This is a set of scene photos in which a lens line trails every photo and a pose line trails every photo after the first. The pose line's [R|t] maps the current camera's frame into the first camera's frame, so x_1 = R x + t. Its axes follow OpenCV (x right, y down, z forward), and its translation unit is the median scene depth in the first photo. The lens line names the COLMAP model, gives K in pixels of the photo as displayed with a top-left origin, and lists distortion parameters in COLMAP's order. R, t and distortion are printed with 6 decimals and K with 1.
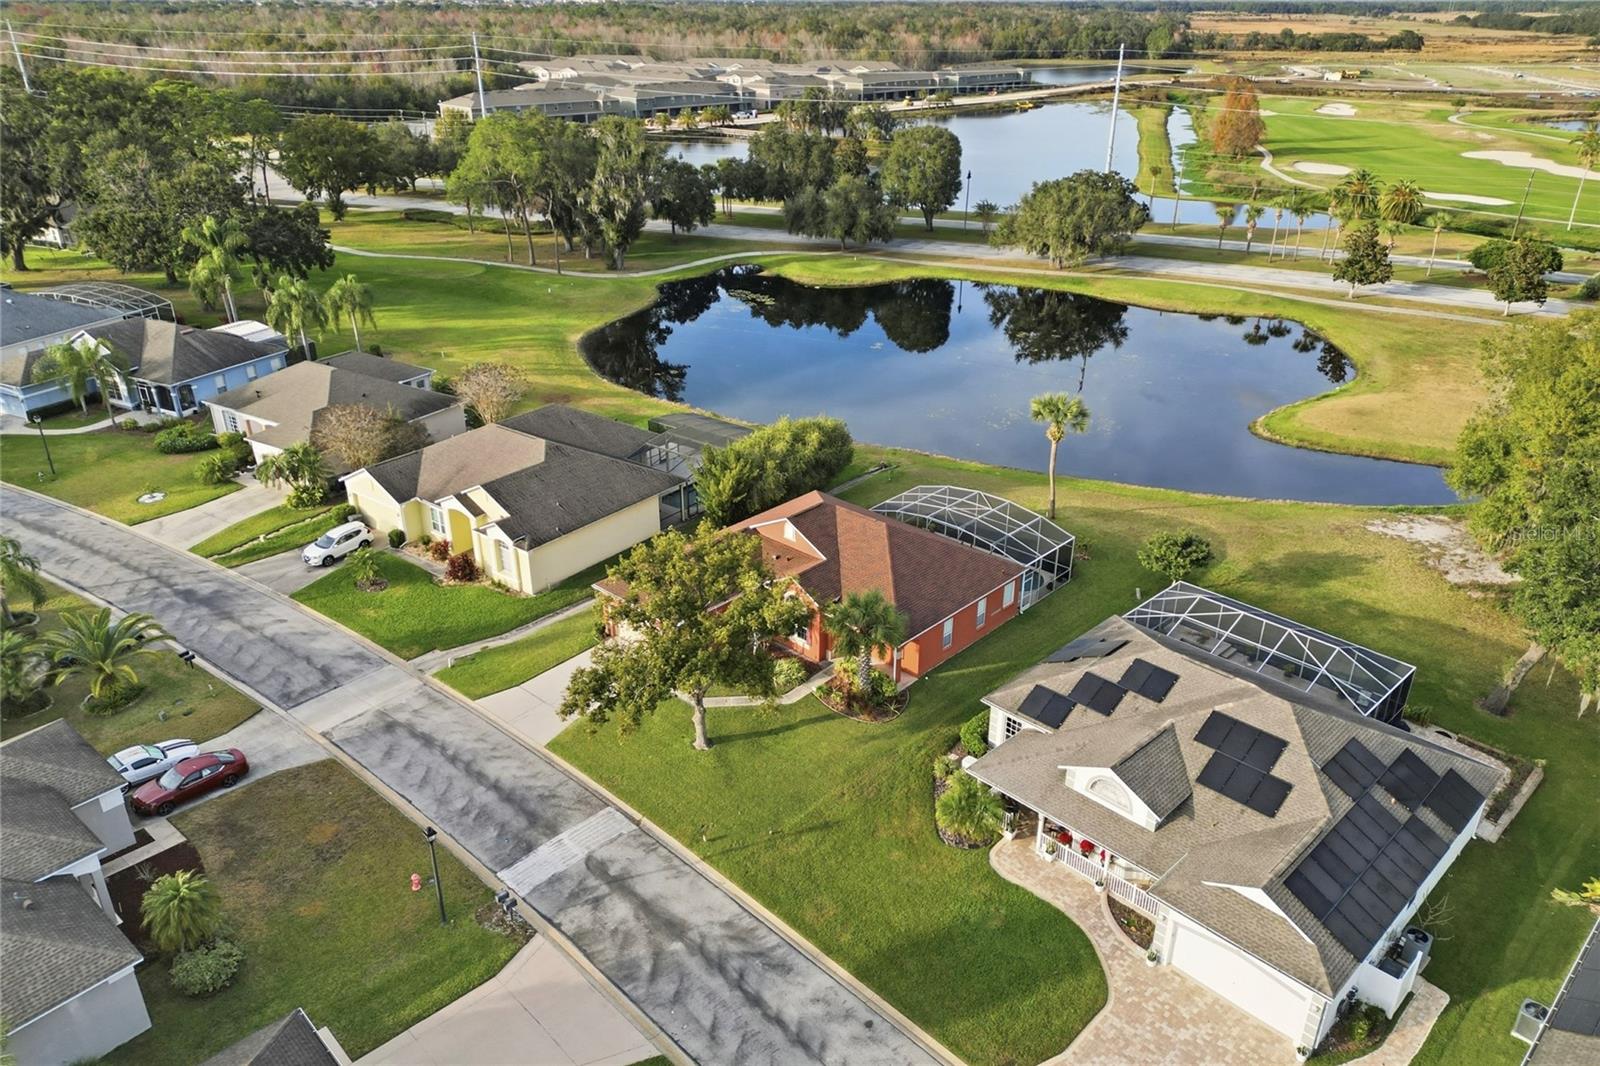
lens RADIAL K [[1119.3, 0, 801.5], [0, 1119.3, 530.6], [0, 0, 1]] dist [0.056868, -0.045968]
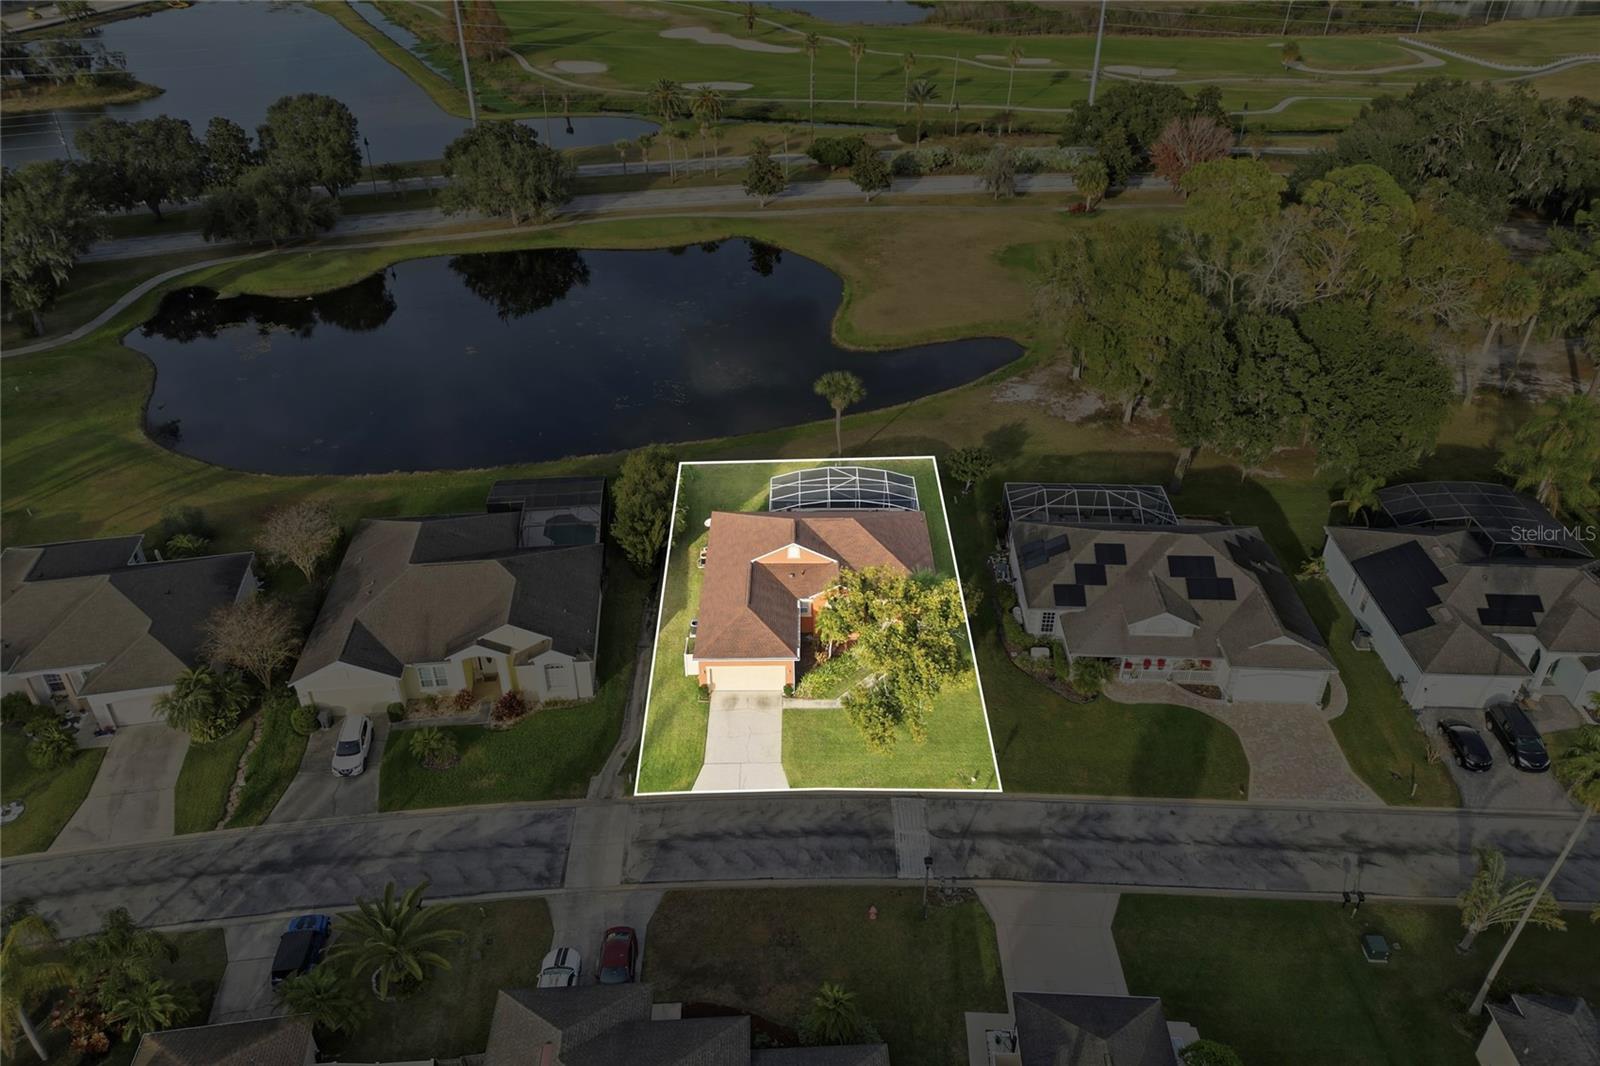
lens RADIAL K [[1119.3, 0, 808.0], [0, 1119.3, 532.6], [0, 0, 1]] dist [0.056868, -0.045968]
pose [[0.729371, -0.365312, 0.578416, -0.865553], [0.293615, 0.930819, 0.217637, -0.347599], [-0.617906, 0.011094, 0.786174, 0.029454]]
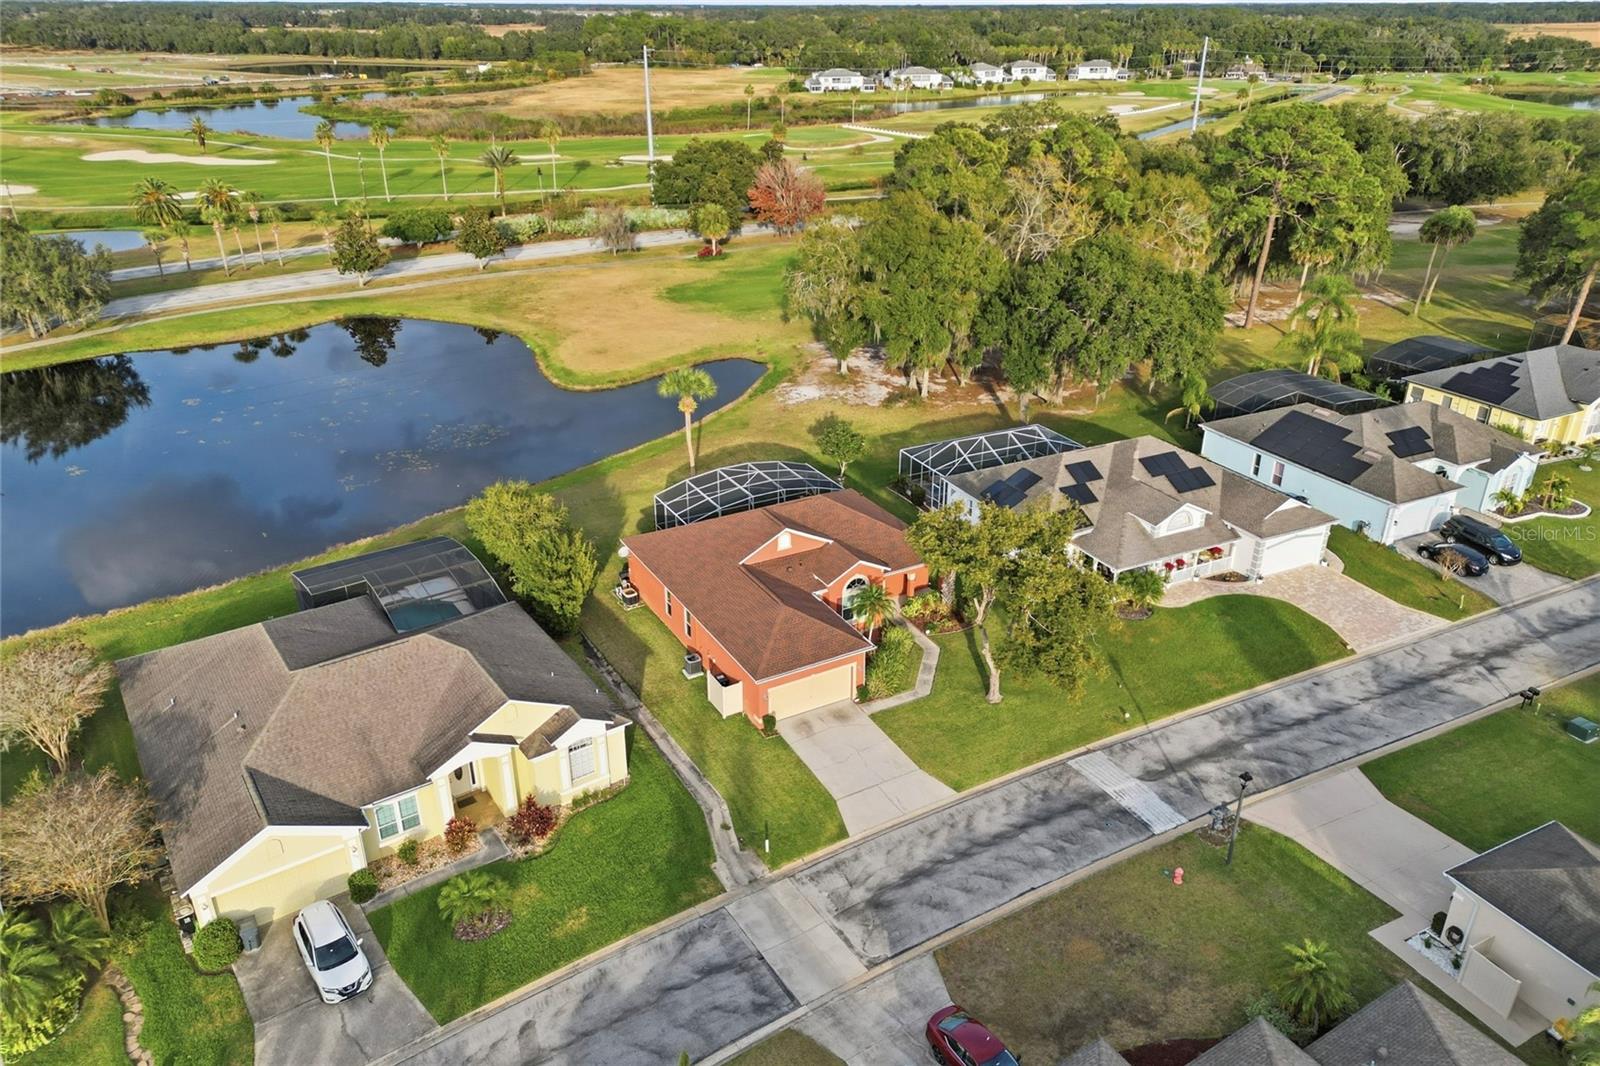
lens RADIAL K [[1119.3, 0, 810.5], [0, 1119.3, 527.6], [0, 0, 1]] dist [0.056868, -0.045968]
pose [[0.306270, -0.404893, 0.861545, -1.055295], [0.406497, 0.874000, 0.266241, -0.326986], [-0.860790, 0.268674, 0.432267, 0.673230]]
